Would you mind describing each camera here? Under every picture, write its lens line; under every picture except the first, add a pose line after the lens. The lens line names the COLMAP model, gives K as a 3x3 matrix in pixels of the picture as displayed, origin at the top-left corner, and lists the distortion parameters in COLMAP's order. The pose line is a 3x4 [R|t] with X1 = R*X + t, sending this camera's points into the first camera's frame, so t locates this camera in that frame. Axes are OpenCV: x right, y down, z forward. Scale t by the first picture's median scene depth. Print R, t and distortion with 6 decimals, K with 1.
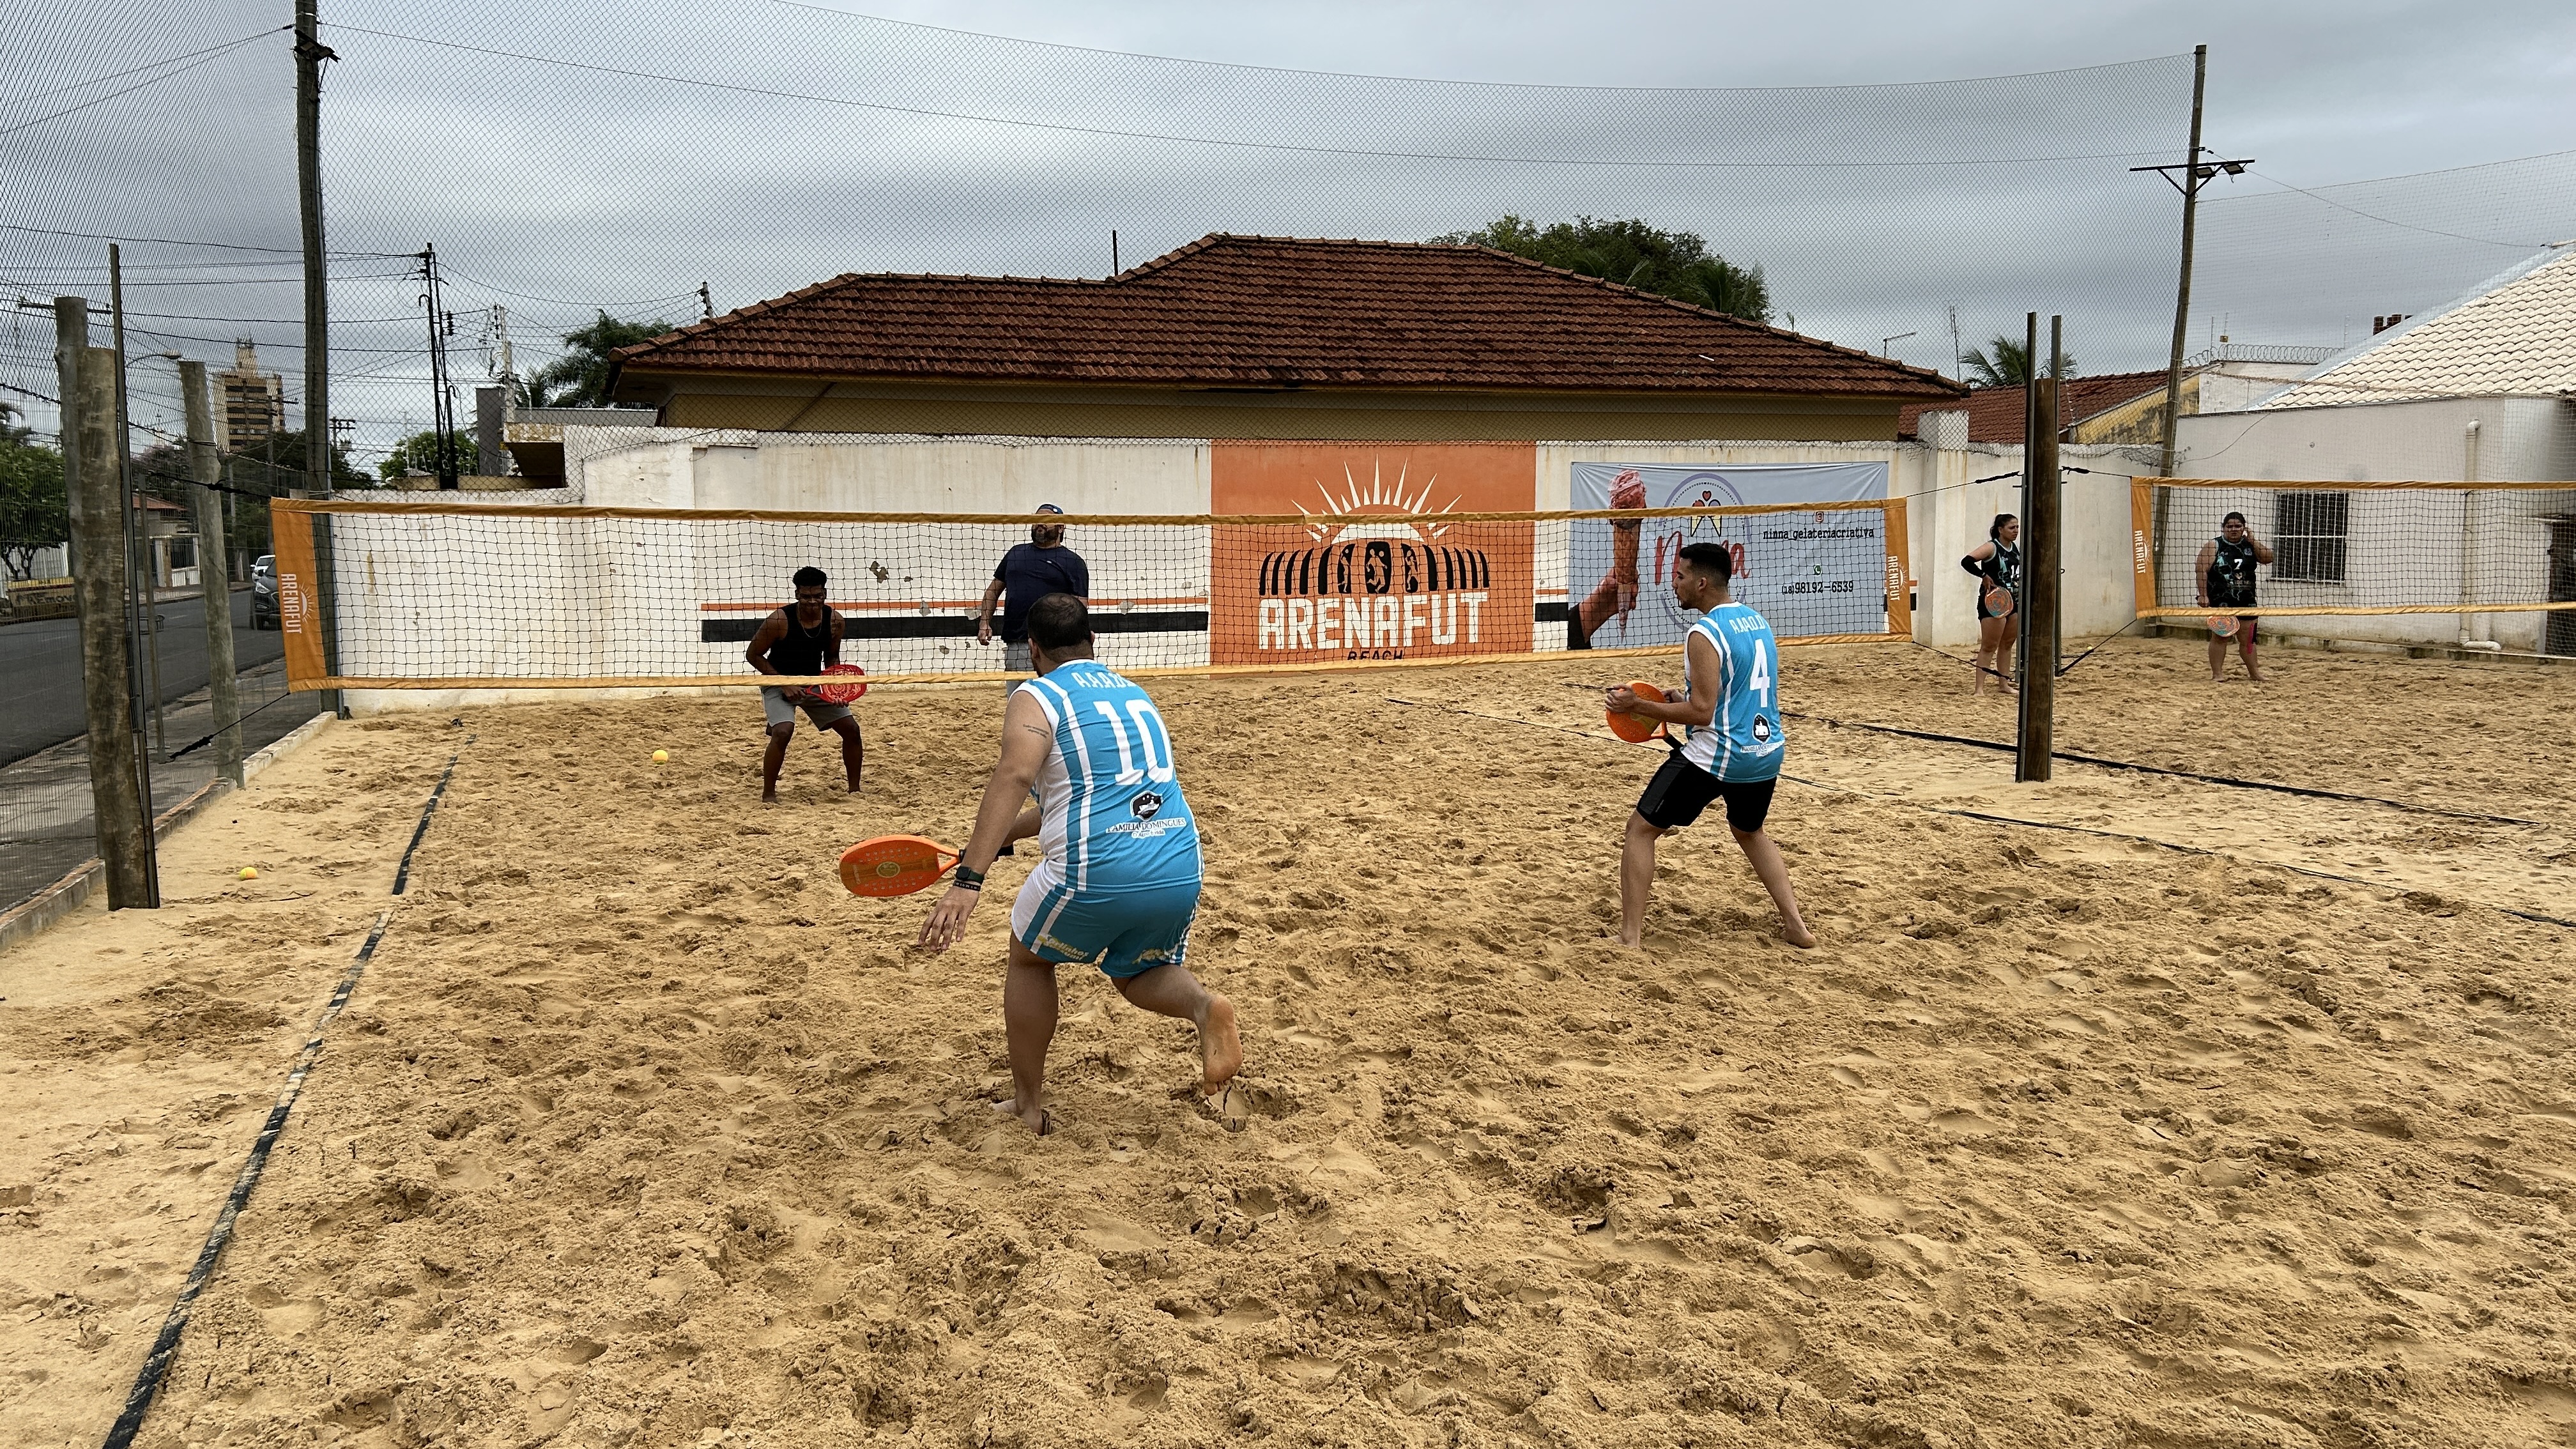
lens RADIAL K [[1994.0, 0, 1291.3], [0, 1994.0, 735.7], [0, 0, 1]] dist [0.044672, -0.045490]
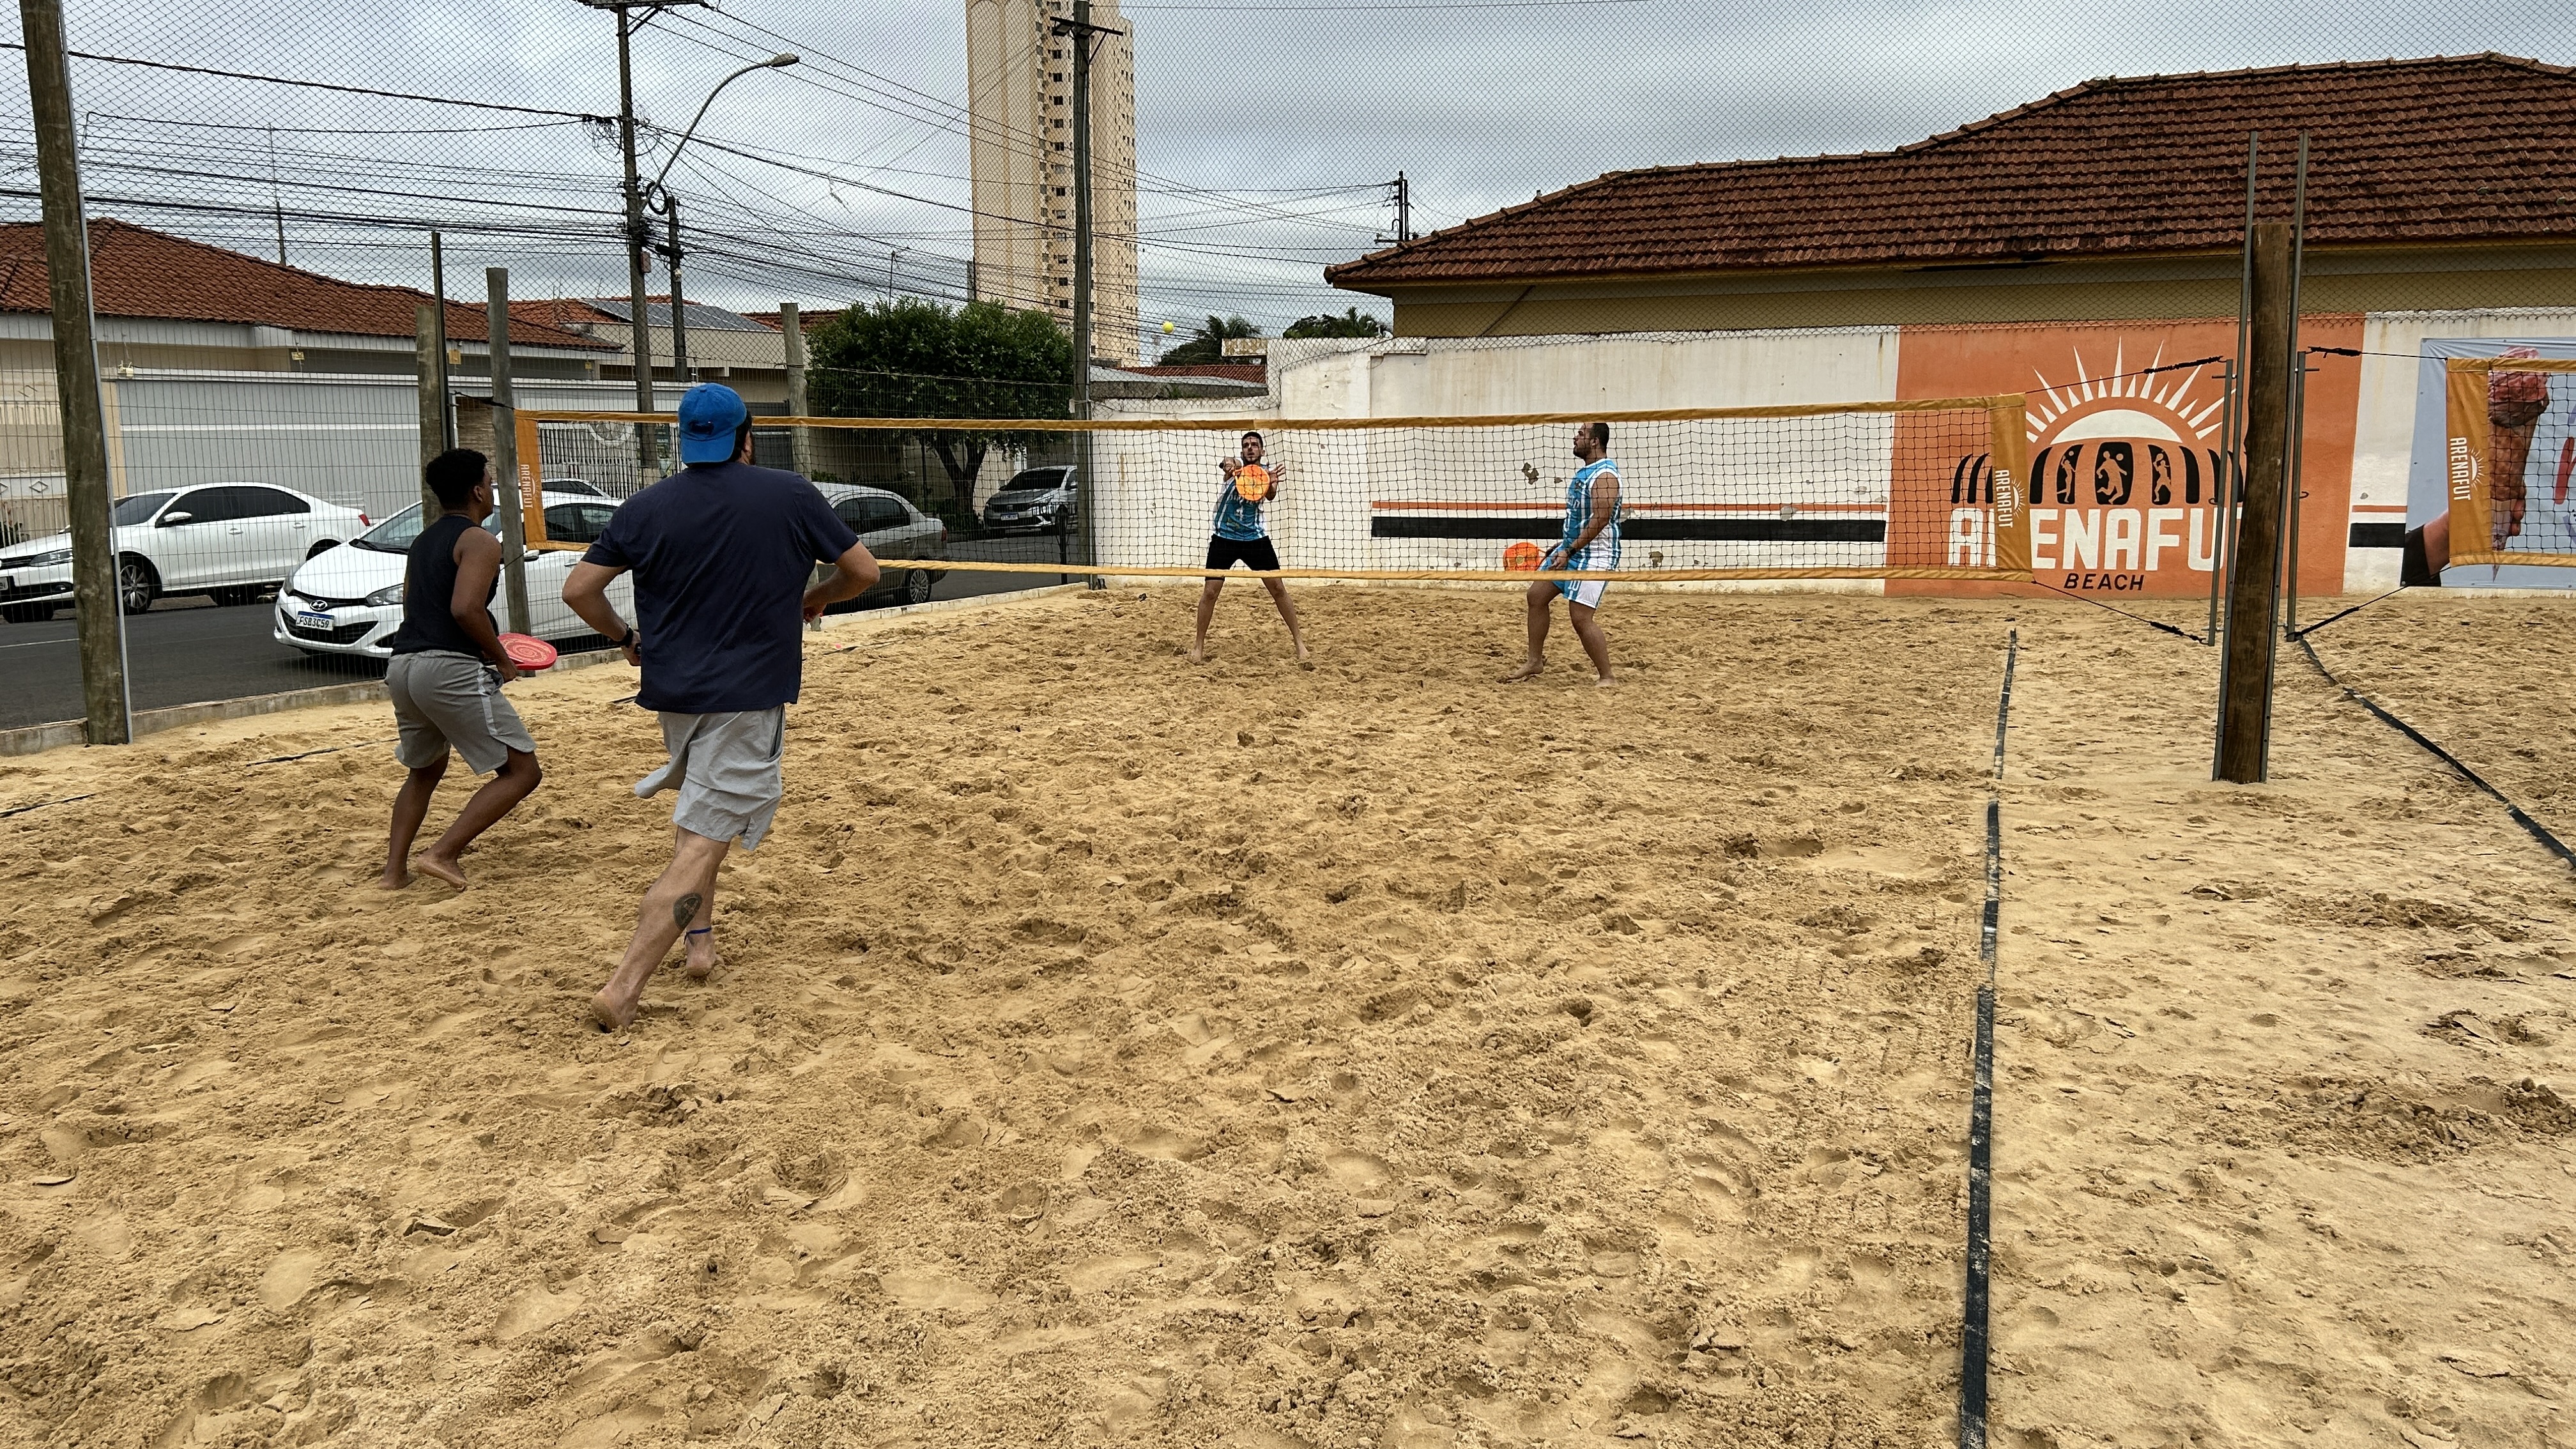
lens RADIAL K [[1994.0, 0, 1266.9], [0, 1994.0, 711.2], [0, 0, 1]] dist [0.044672, -0.045490]
pose [[0.747037, 0.092179, -0.658361, 0.341273], [-0.064897, 0.995722, 0.065776, -0.017999], [0.661608, -0.006412, 0.749823, 0.139636]]
